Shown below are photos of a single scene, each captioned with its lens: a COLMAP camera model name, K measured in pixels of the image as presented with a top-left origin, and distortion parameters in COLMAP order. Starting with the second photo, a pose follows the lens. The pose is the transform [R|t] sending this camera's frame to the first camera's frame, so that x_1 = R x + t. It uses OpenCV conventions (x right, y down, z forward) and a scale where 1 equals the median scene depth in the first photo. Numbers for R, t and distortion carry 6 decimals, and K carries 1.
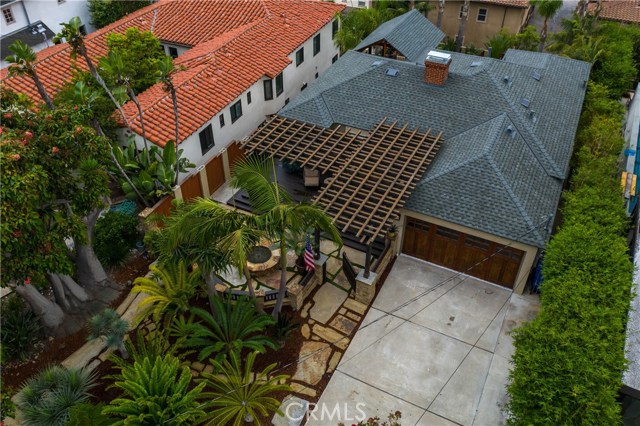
lens RADIAL K [[519.5, 0, 320.0], [0, 519.5, 213.0], [0, 0, 1]] dist [0.001880, 0.000640]
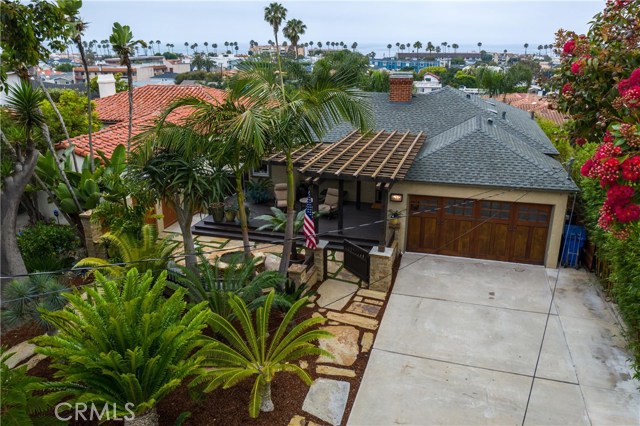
lens RADIAL K [[506.7, 0, 320.0], [0, 506.7, 213.0], [0, 0, 1]] dist [-0.006600, -0.000483]
pose [[0.982361, -0.057723, 0.177862, -0.139868], [0.117801, 0.929725, -0.348905, 0.328408], [-0.145223, 0.363703, 0.920125, 0.269624]]
